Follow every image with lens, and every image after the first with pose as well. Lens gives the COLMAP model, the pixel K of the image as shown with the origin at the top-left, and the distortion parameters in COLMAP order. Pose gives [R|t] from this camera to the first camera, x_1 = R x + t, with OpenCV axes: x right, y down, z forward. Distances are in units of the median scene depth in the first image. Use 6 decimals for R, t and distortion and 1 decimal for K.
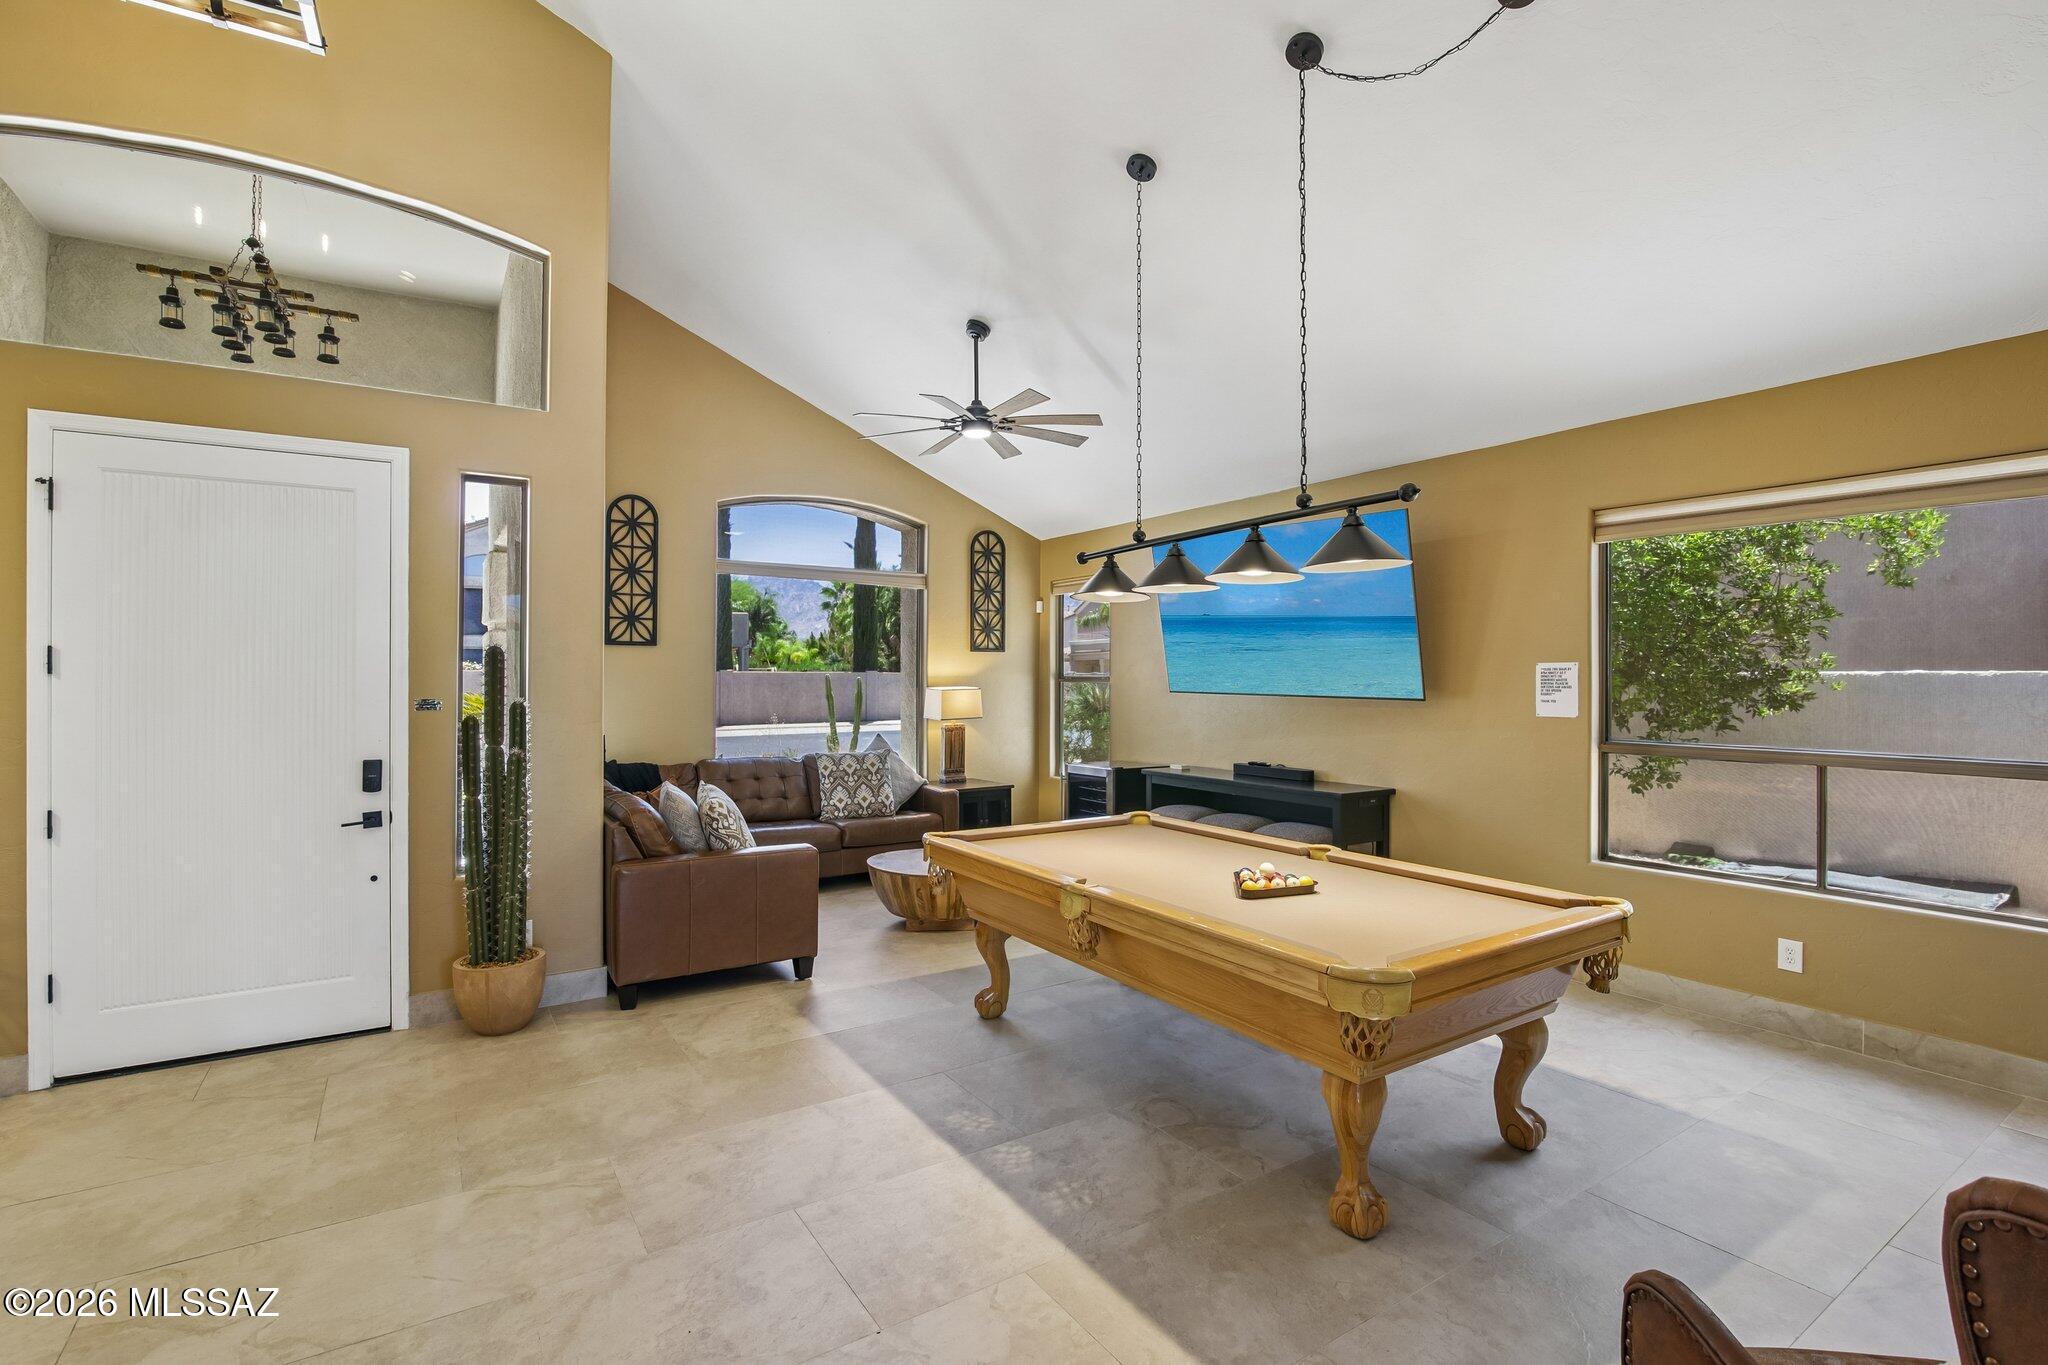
lens RADIAL K [[942.6, 0, 1017.7], [0, 942.6, 676.6], [0, 0, 1]] dist [-0.020350, 0.001317]
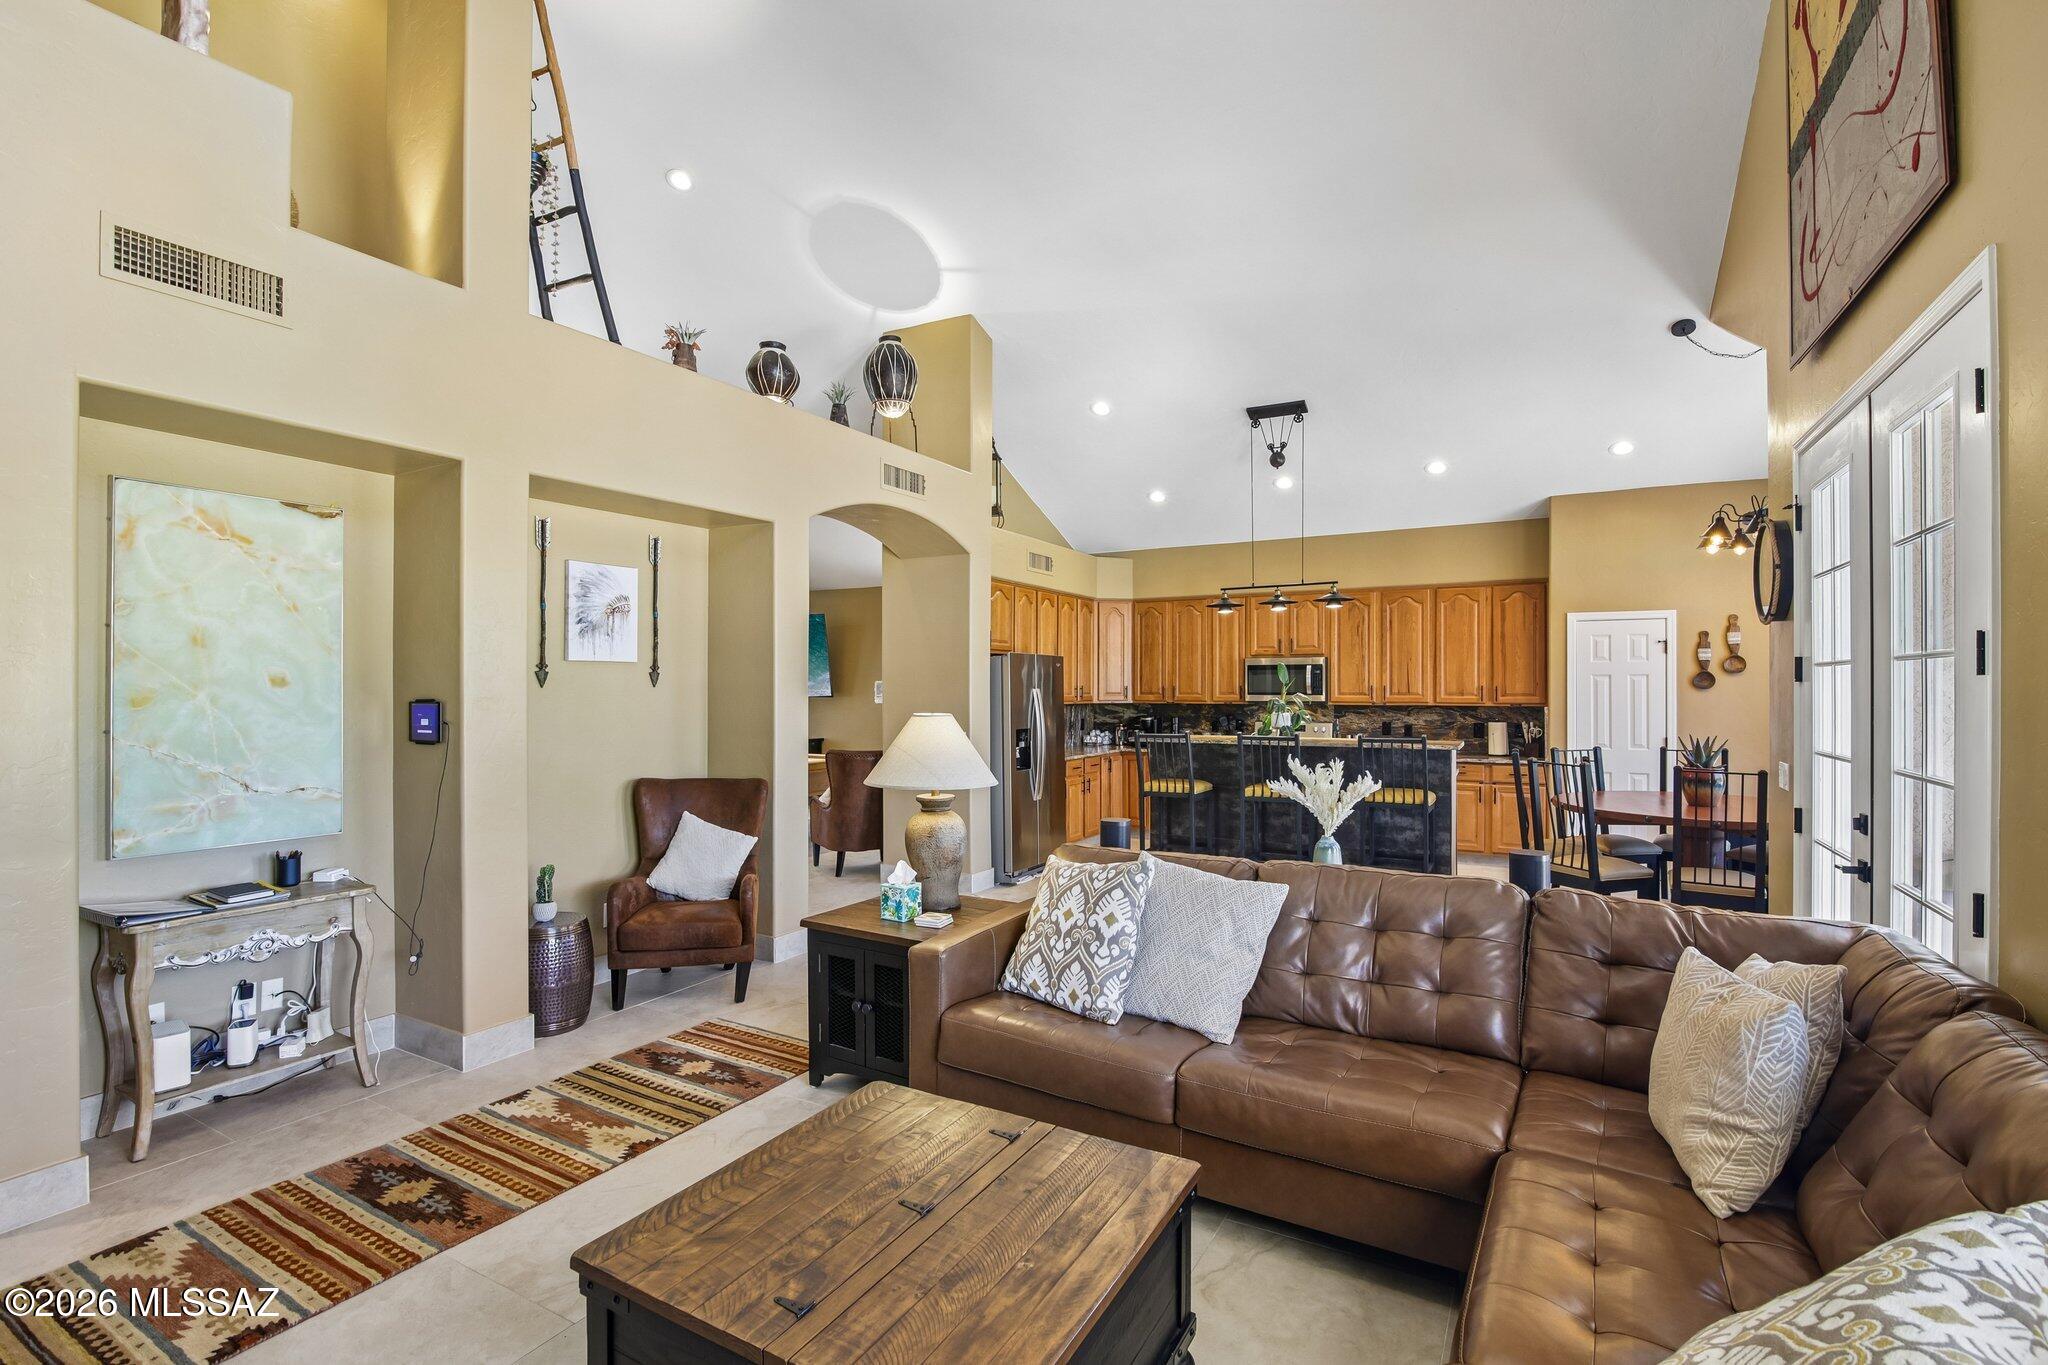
lens RADIAL K [[942.6, 0, 1015.1], [0, 942.6, 683.8], [0, 0, 1]] dist [-0.020350, 0.001317]
pose [[0.885570, 0.000721, 0.464505, -0.248181], [-0.001670, 0.999997, 0.001632, -0.011336], [-0.464502, -0.002220, 0.885569, -1.313749]]
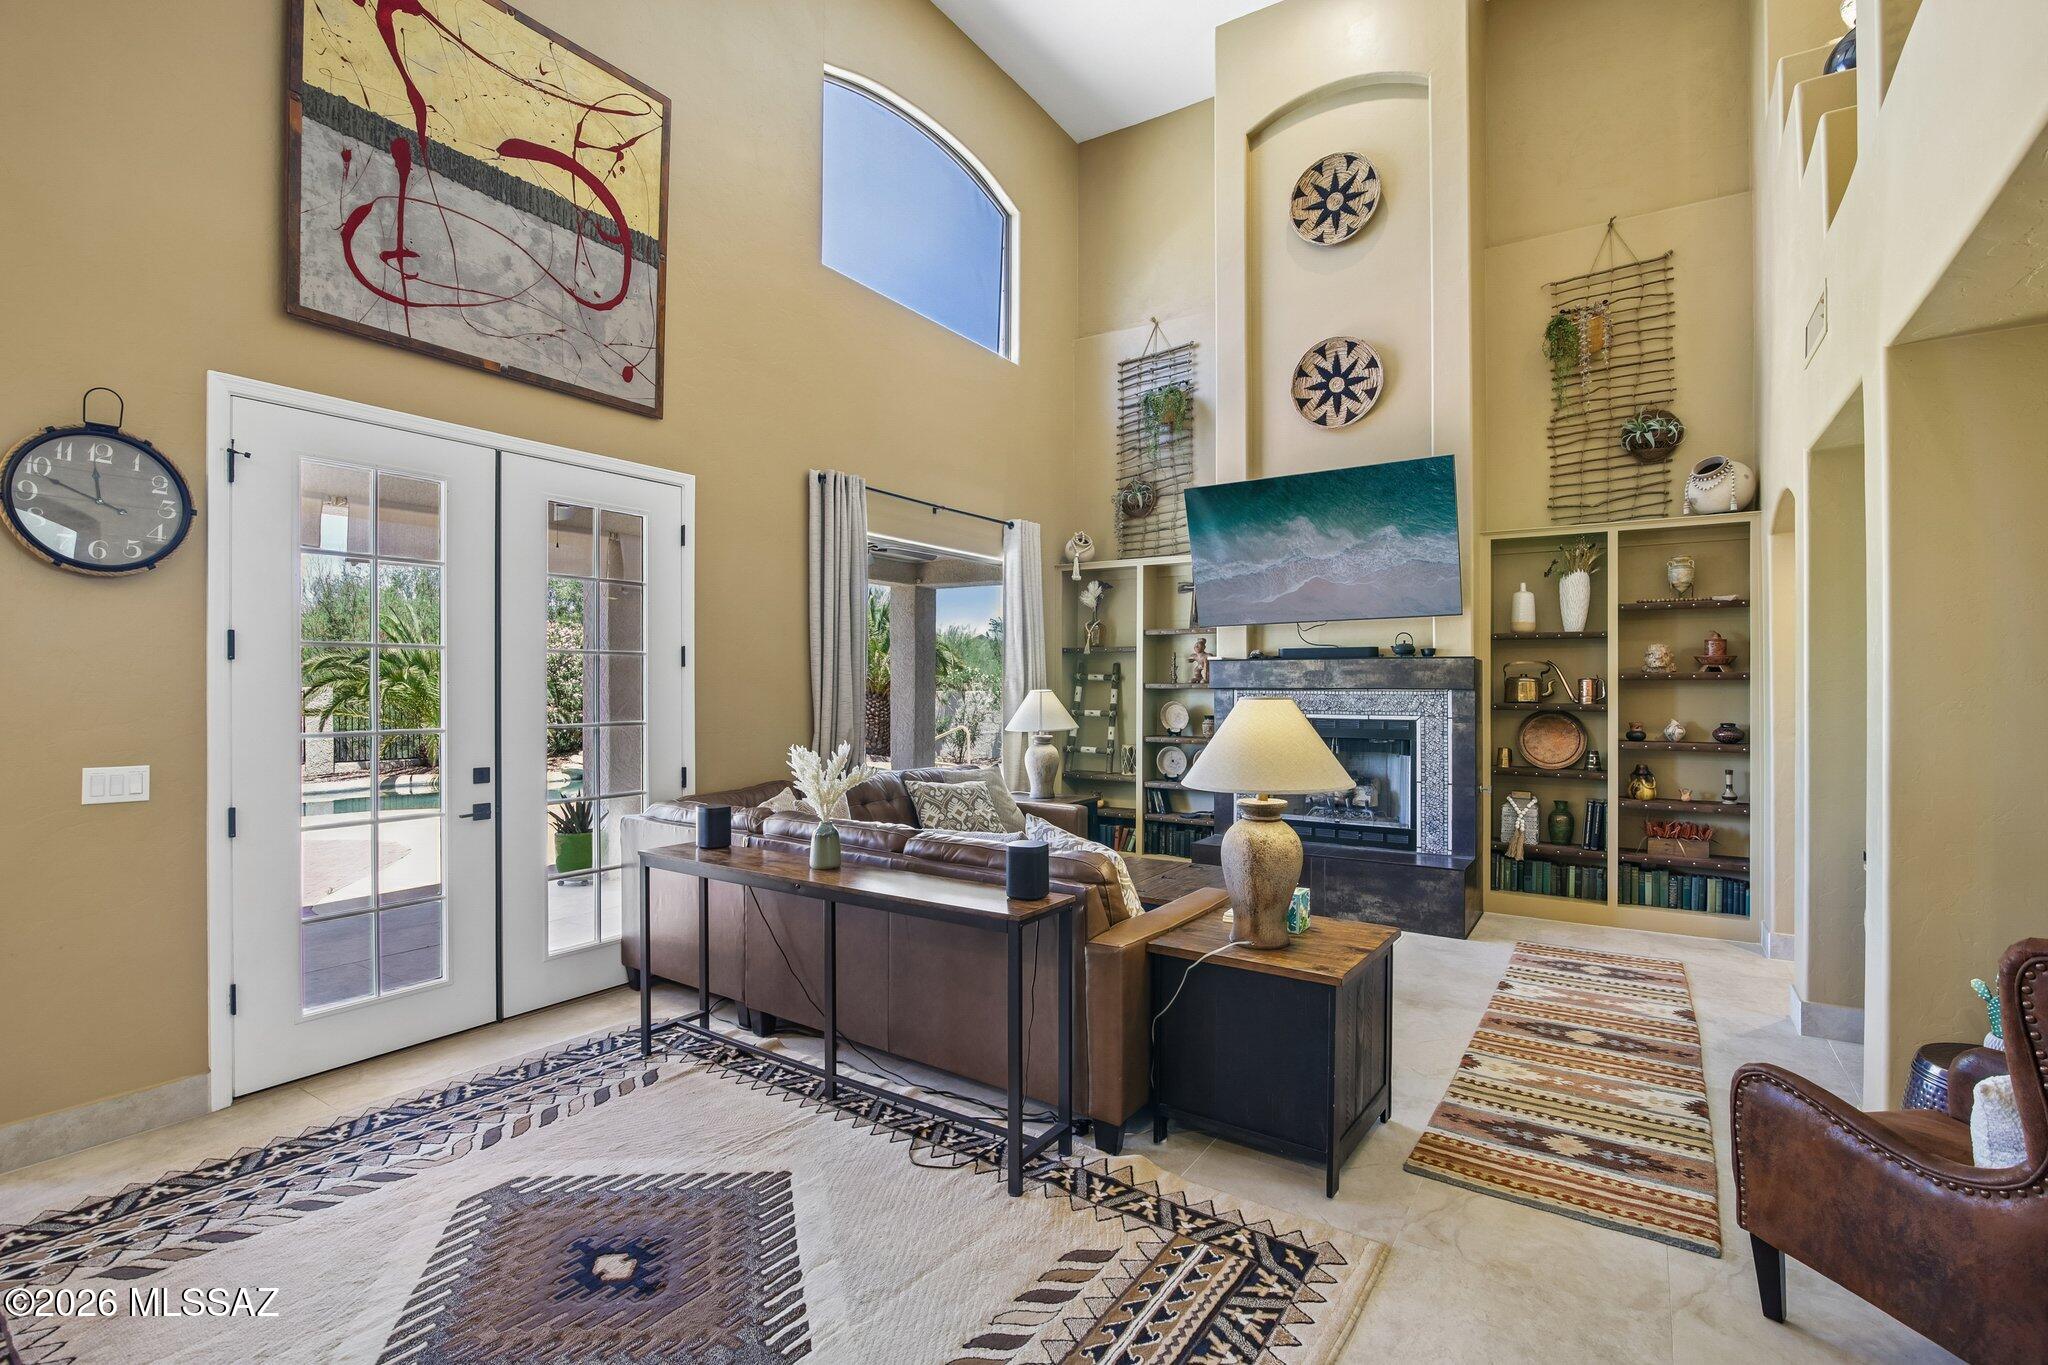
lens RADIAL K [[942.6, 0, 1023.1], [0, 942.6, 681.2], [0, 0, 1]] dist [-0.020350, 0.001317]
pose [[-0.911315, -0.002375, -0.411703, 0.433368], [0.001604, 0.999955, -0.009318, 0.009471], [0.411707, -0.009152, -0.911270, -0.127657]]
